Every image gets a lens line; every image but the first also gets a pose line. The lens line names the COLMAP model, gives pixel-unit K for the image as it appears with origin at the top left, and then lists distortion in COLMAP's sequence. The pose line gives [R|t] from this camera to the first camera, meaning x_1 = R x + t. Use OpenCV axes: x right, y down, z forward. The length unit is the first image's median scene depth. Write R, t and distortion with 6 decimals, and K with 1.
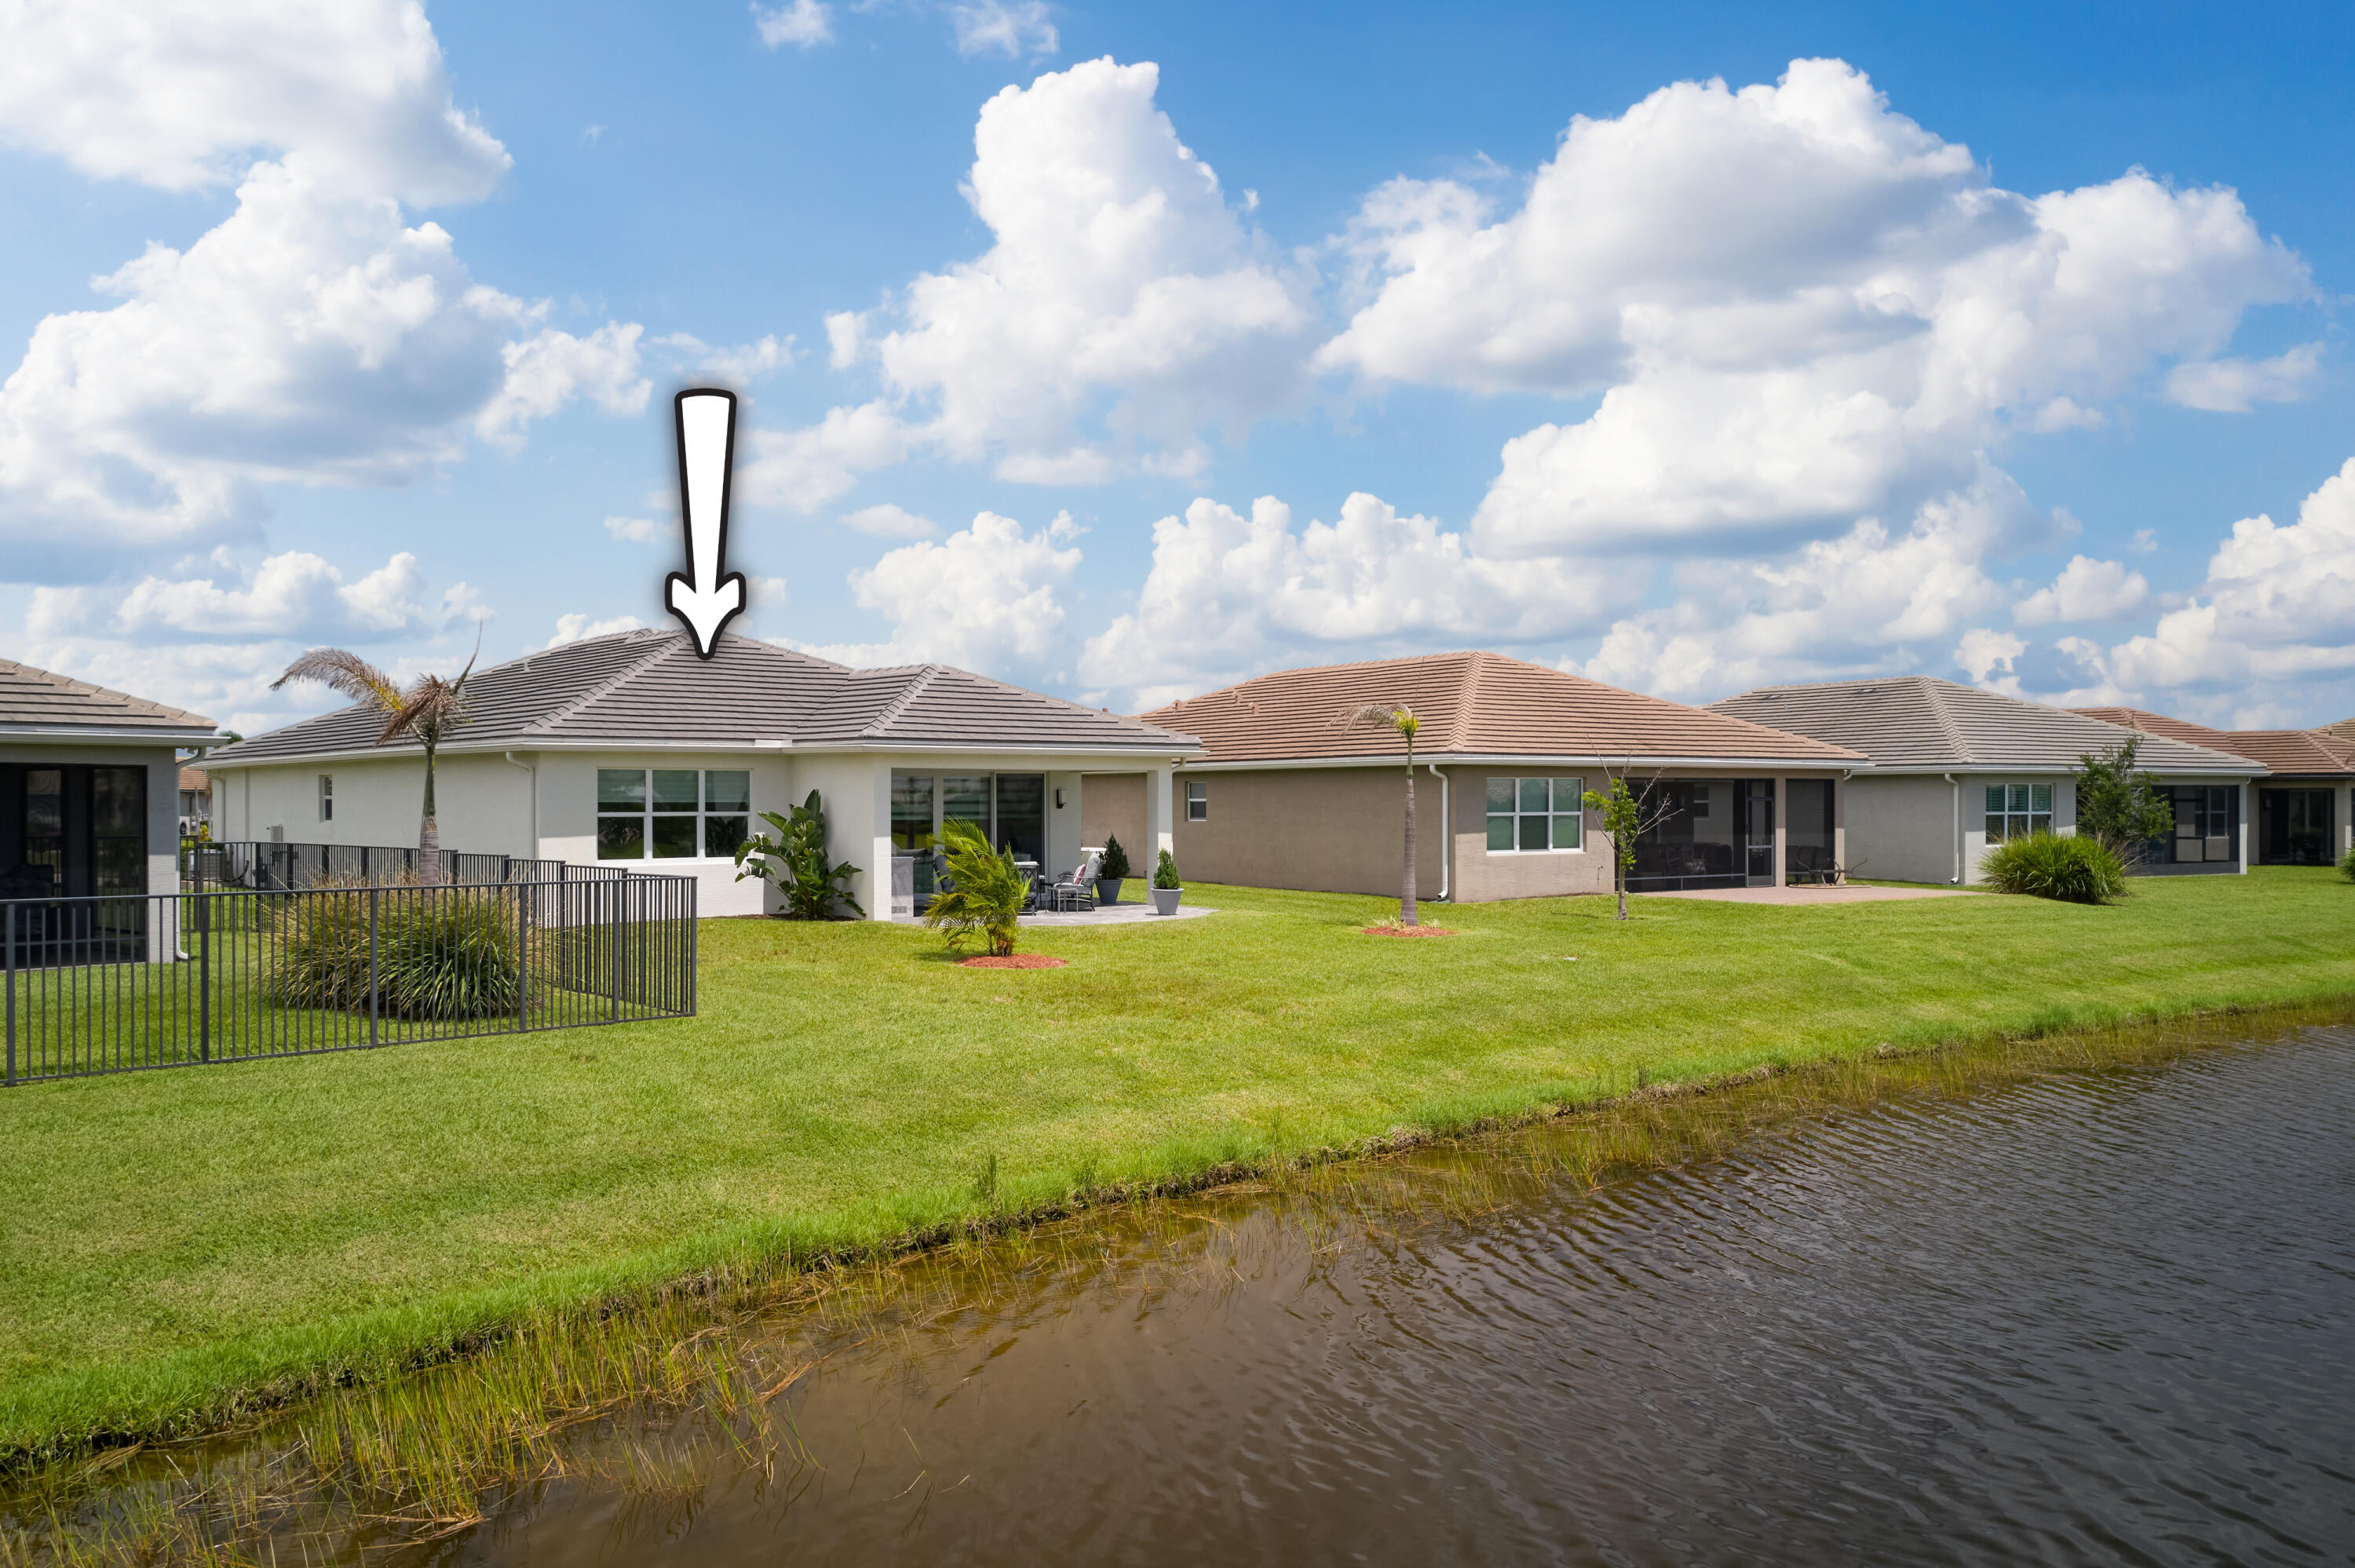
lens RADIAL K [[1839.9, 0, 1177.5], [0, 1839.9, 784.0], [0, 0, 1]] dist [-0.011877, -0.003173]
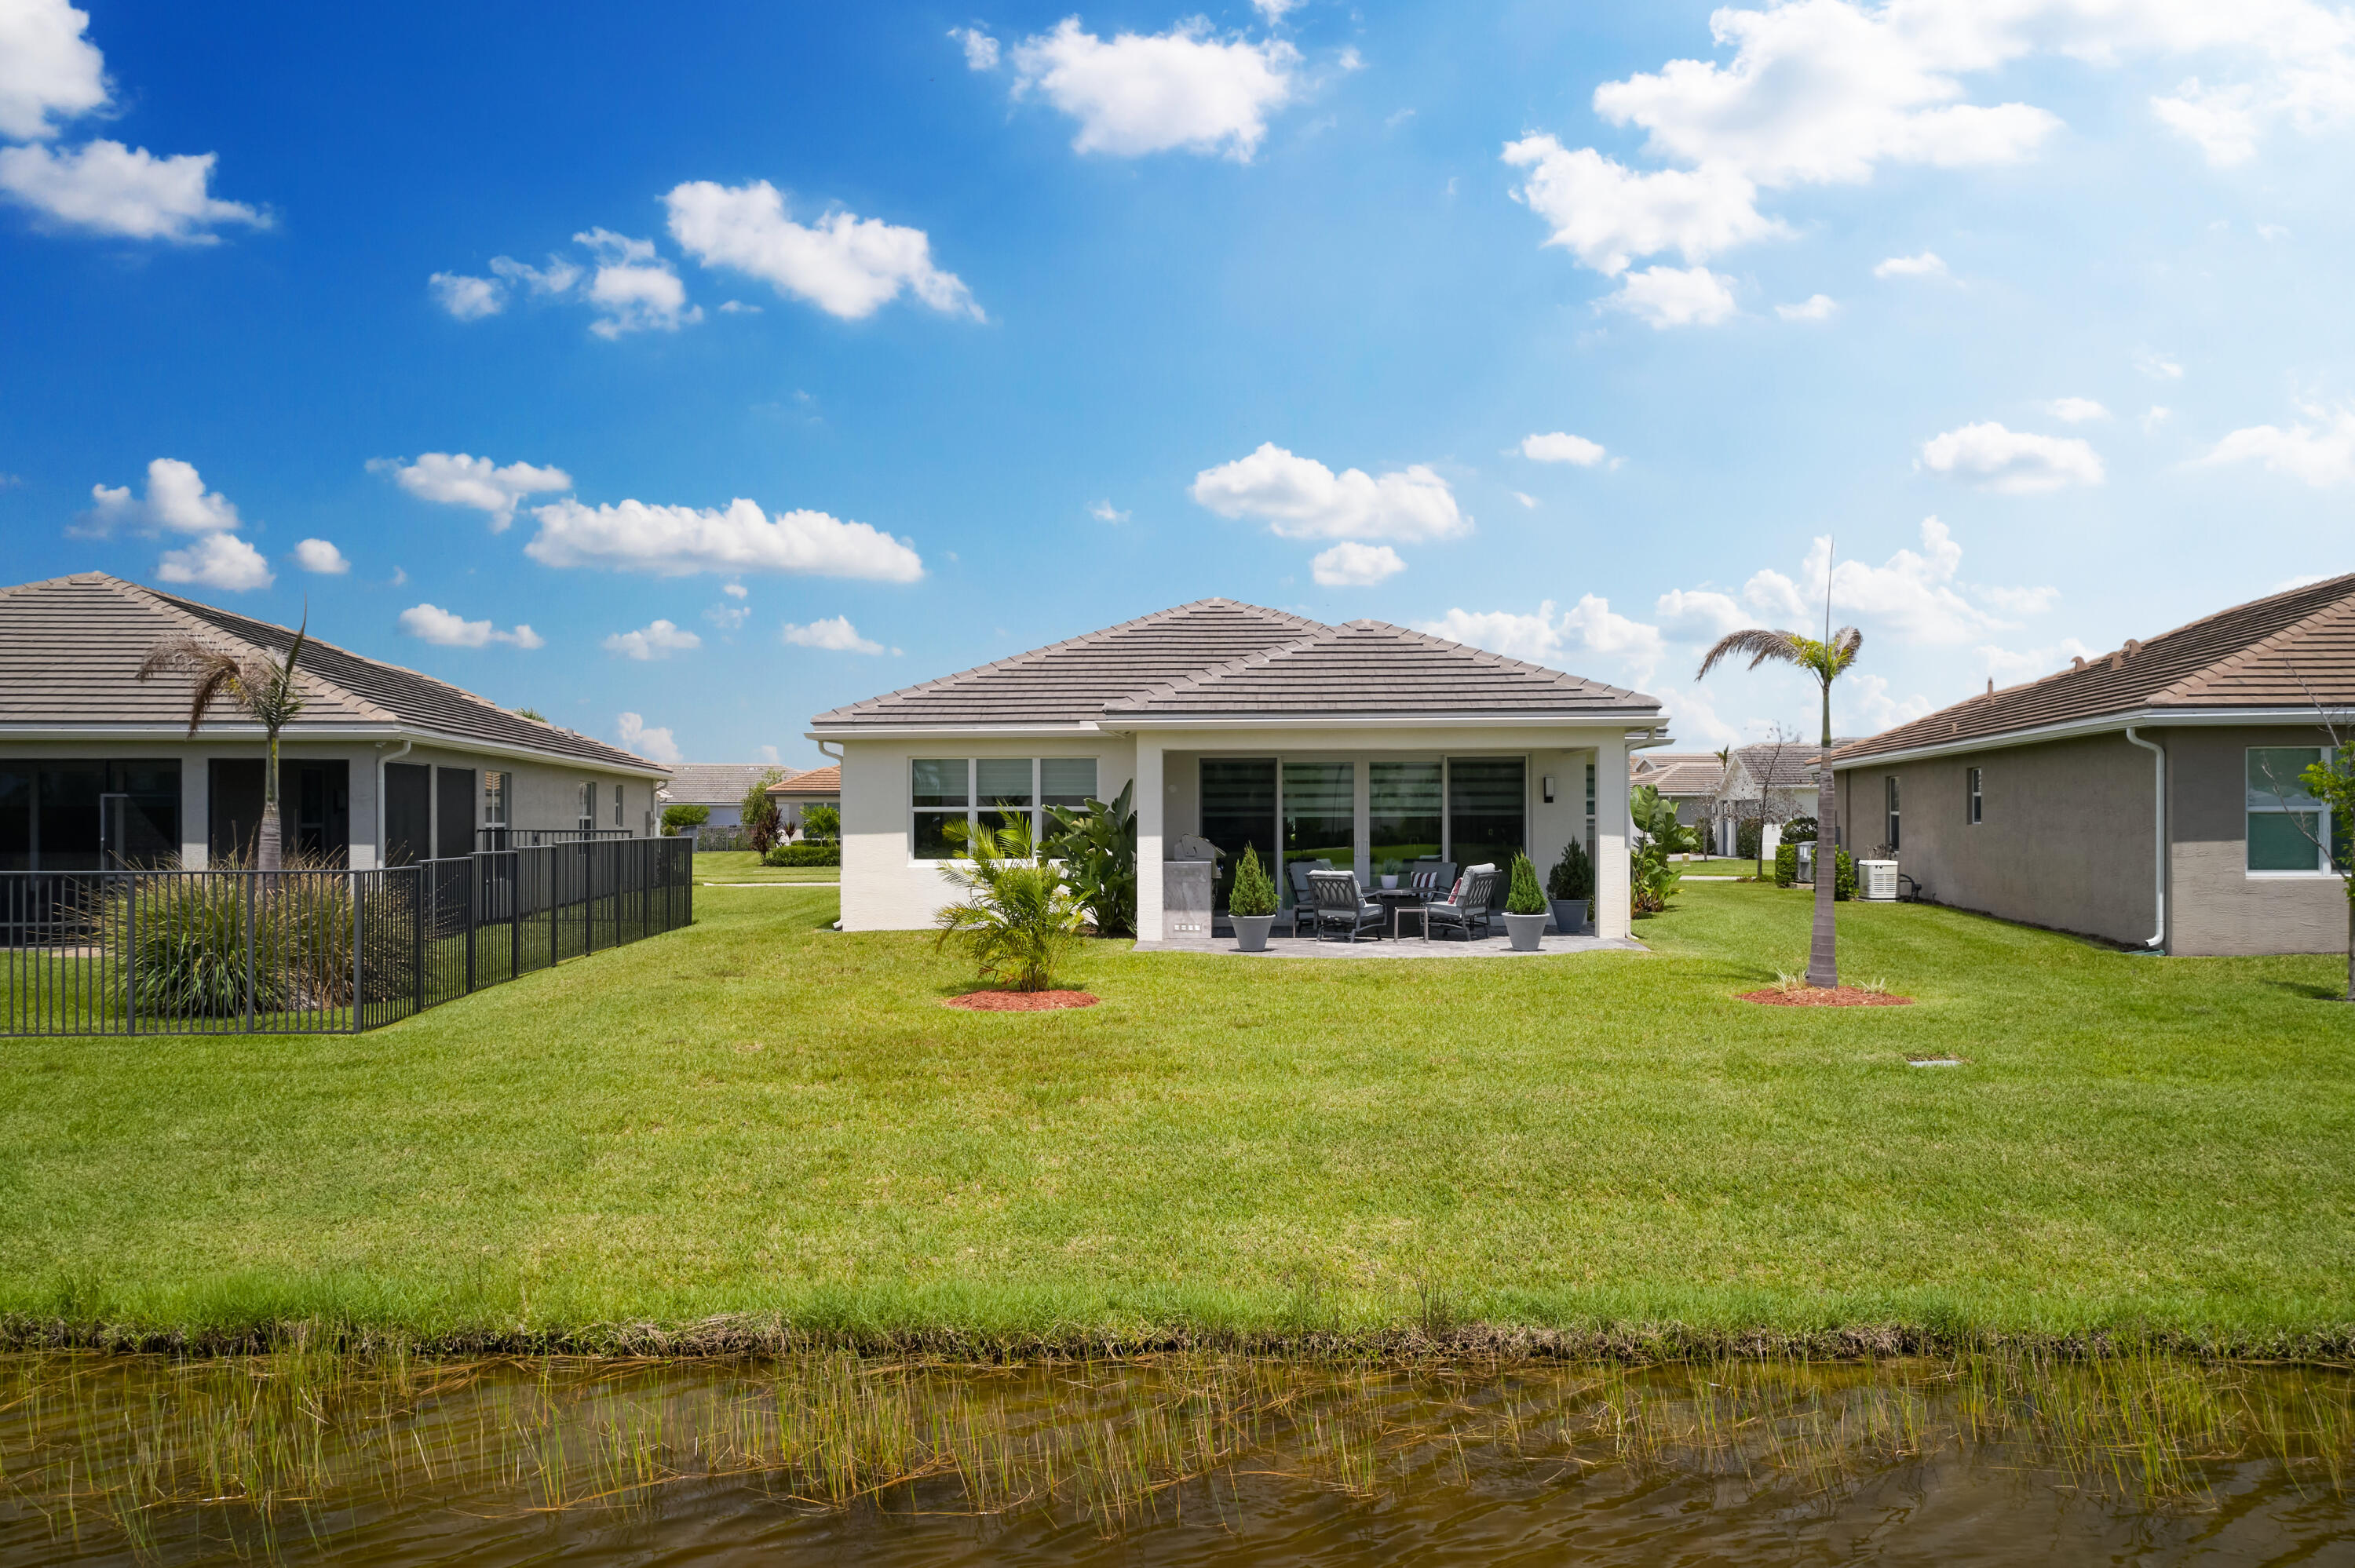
lens RADIAL K [[1839.9, 0, 1177.5], [0, 1839.9, 784.0], [0, 0, 1]] dist [-0.011877, -0.003173]
pose [[0.750397, -0.011766, -0.660883, 0.345533], [0.008583, 0.999931, -0.008057, 0.011625], [0.660932, 0.000373, 0.750446, 0.382363]]
